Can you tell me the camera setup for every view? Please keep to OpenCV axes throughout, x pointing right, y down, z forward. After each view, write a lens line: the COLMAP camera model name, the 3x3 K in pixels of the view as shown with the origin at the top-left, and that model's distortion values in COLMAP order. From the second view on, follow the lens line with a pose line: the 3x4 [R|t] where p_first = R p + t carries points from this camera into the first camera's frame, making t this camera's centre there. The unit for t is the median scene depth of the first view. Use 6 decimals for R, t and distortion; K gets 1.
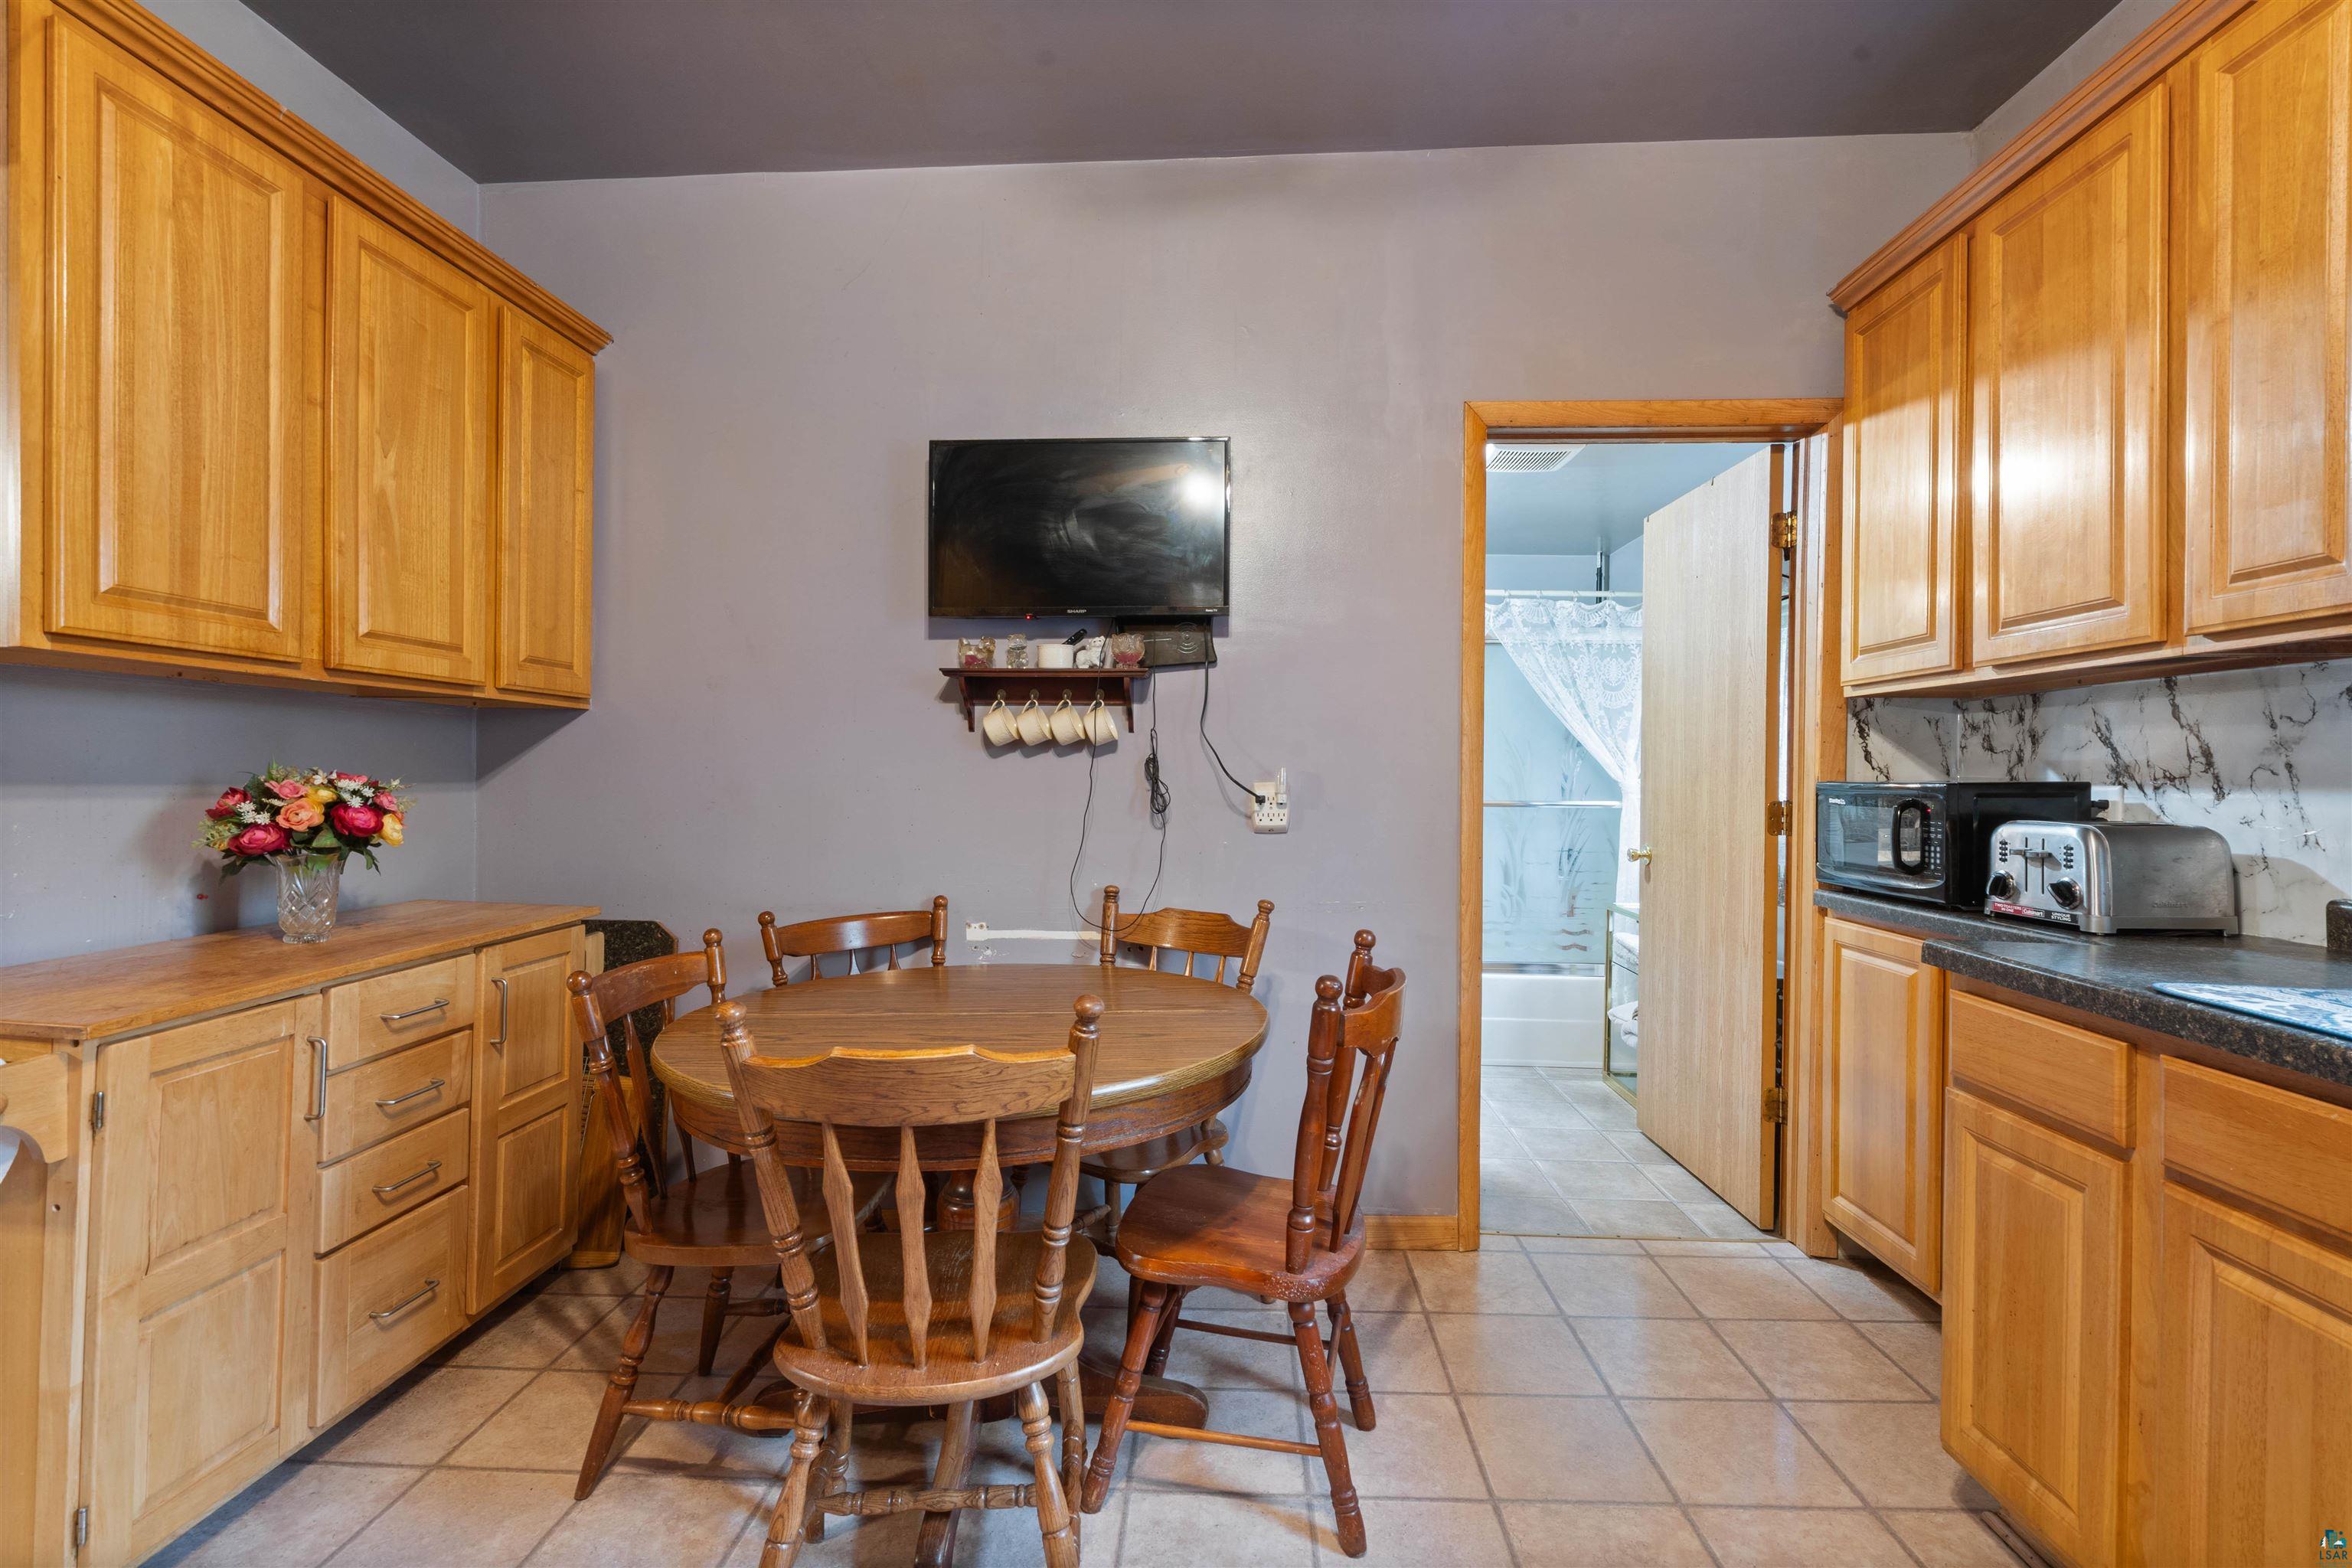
lens RADIAL K [[1075.6, 0, 1178.9], [0, 1075.6, 789.0], [0, 0, 1]] dist [-0.003491, 0.002211]
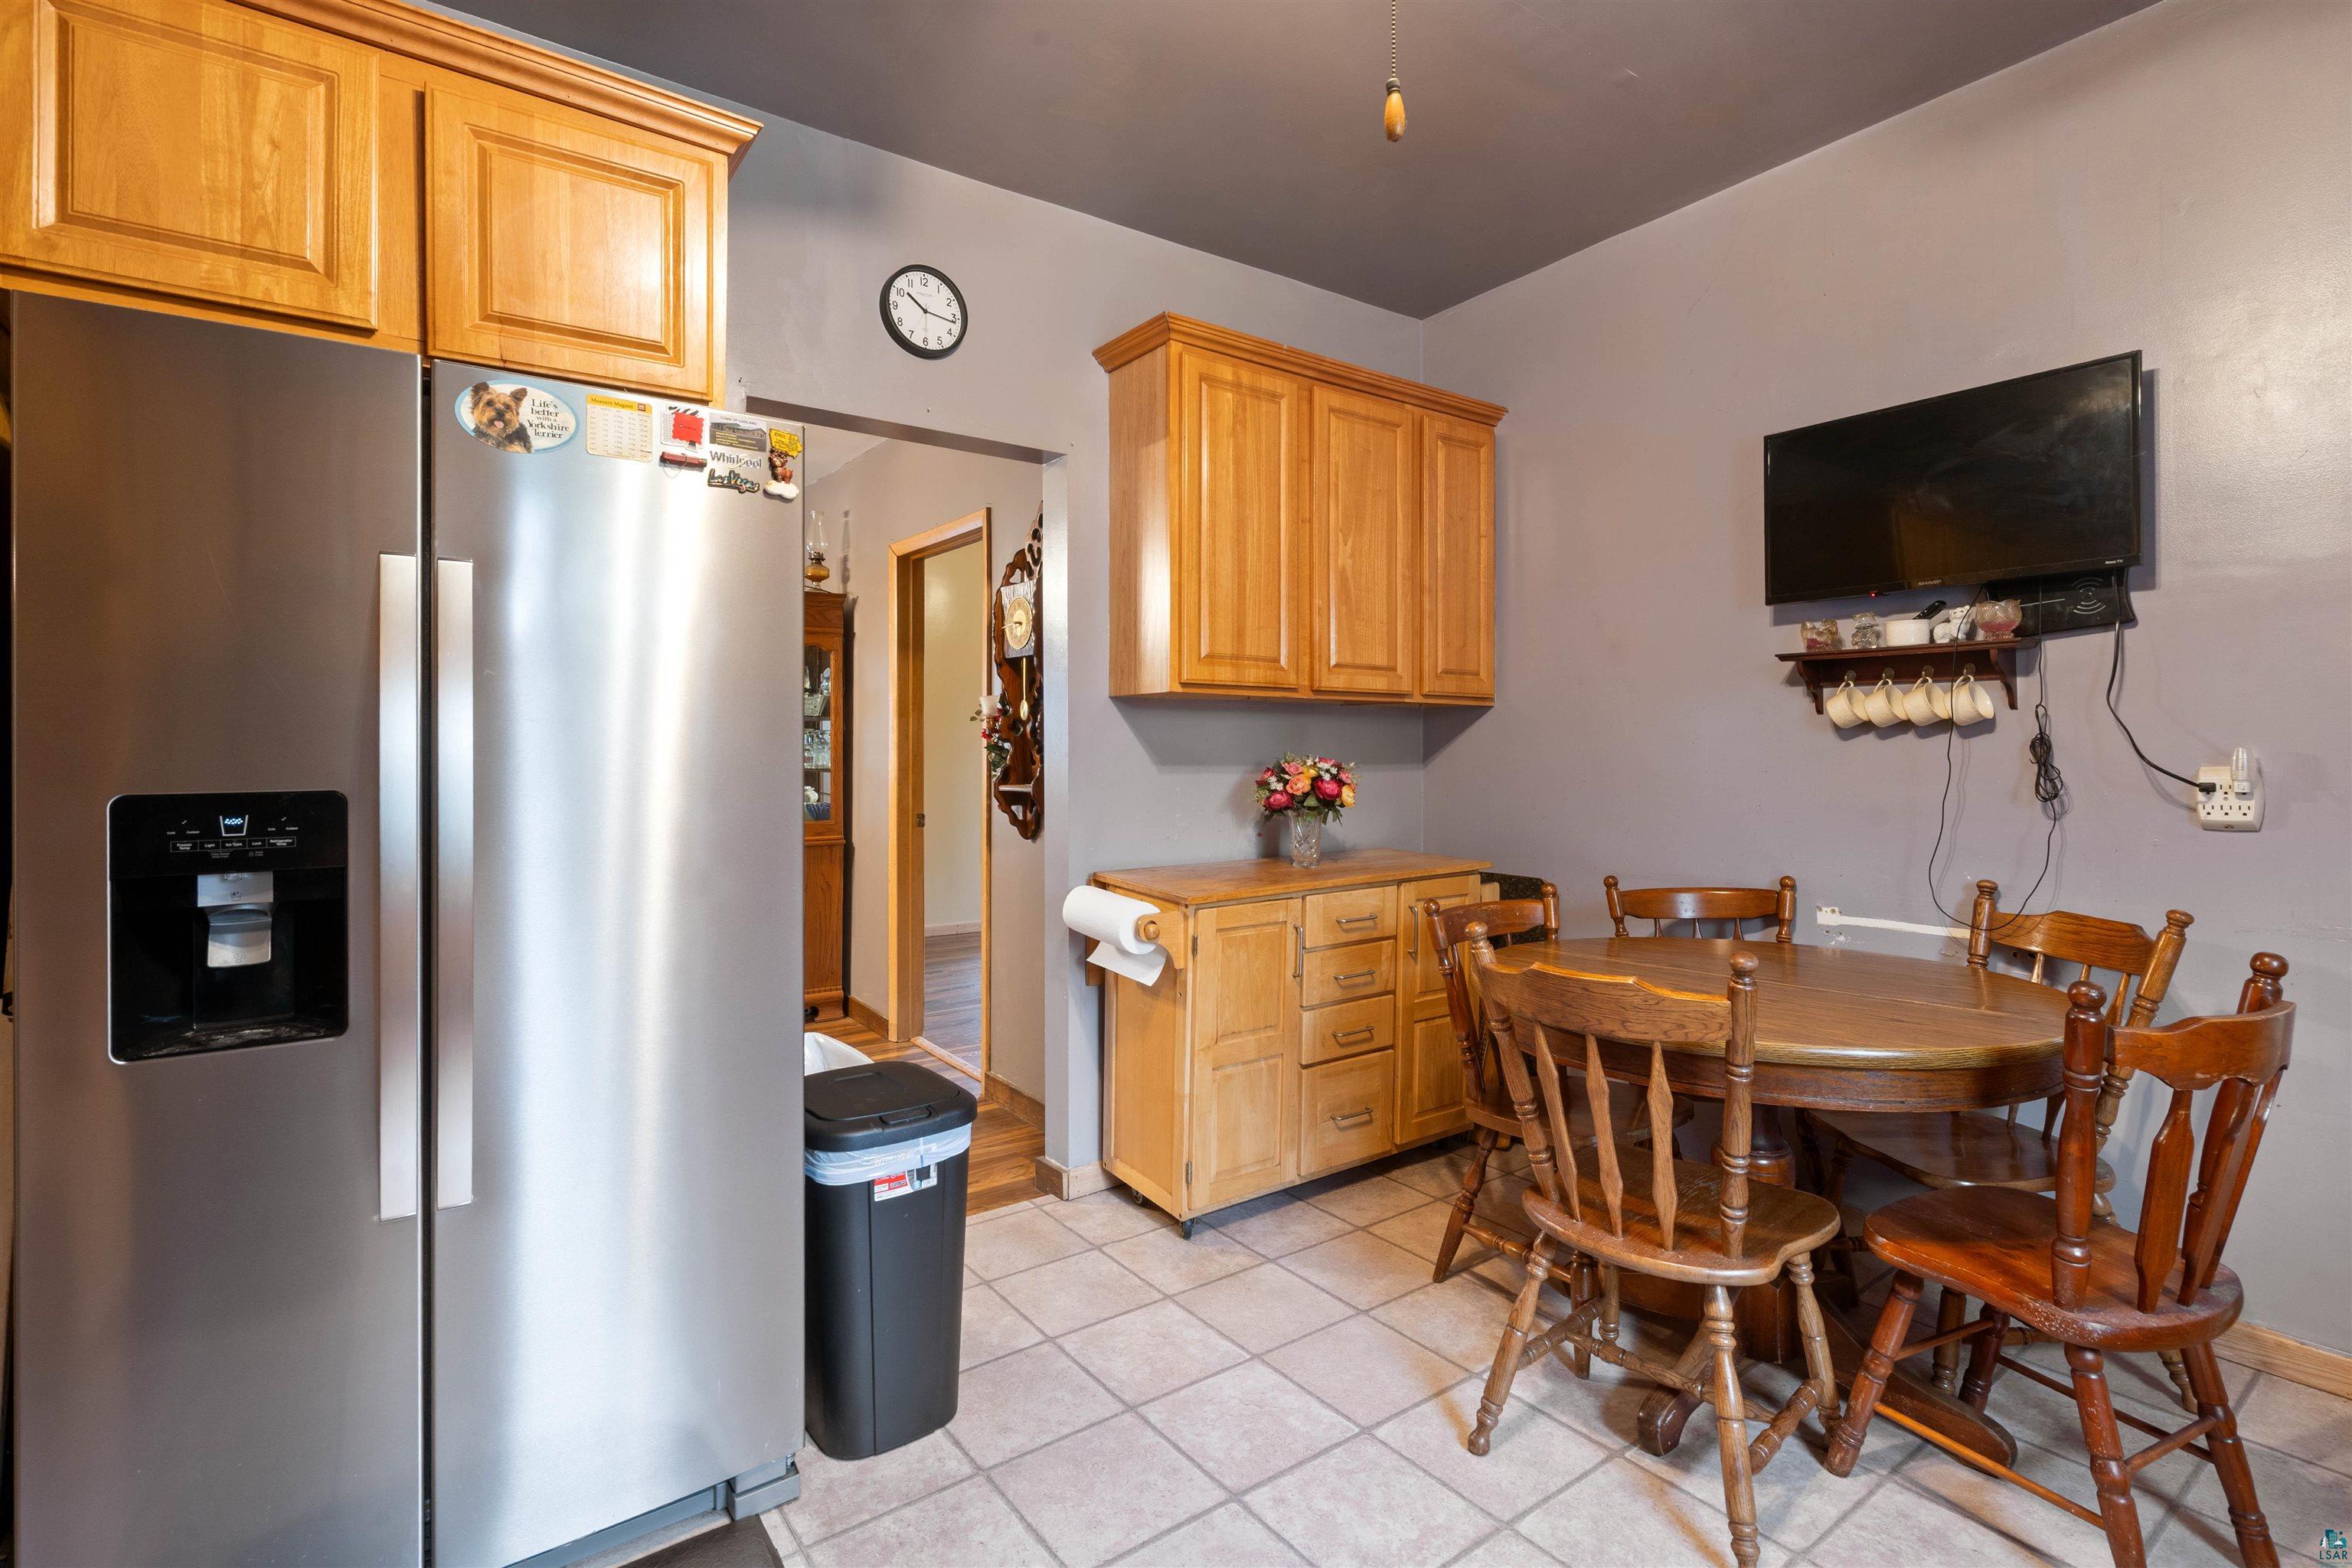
lens RADIAL K [[1118.8, 0, 1177.0], [0, 1118.8, 768.3], [0, 0, 1]] dist [0.000932, 0.000279]
pose [[0.627809, 0.005795, -0.778346, 0.310026], [-0.005837, 0.999979, 0.002738, -0.003226], [0.778345, 0.002825, 0.627830, -0.147858]]
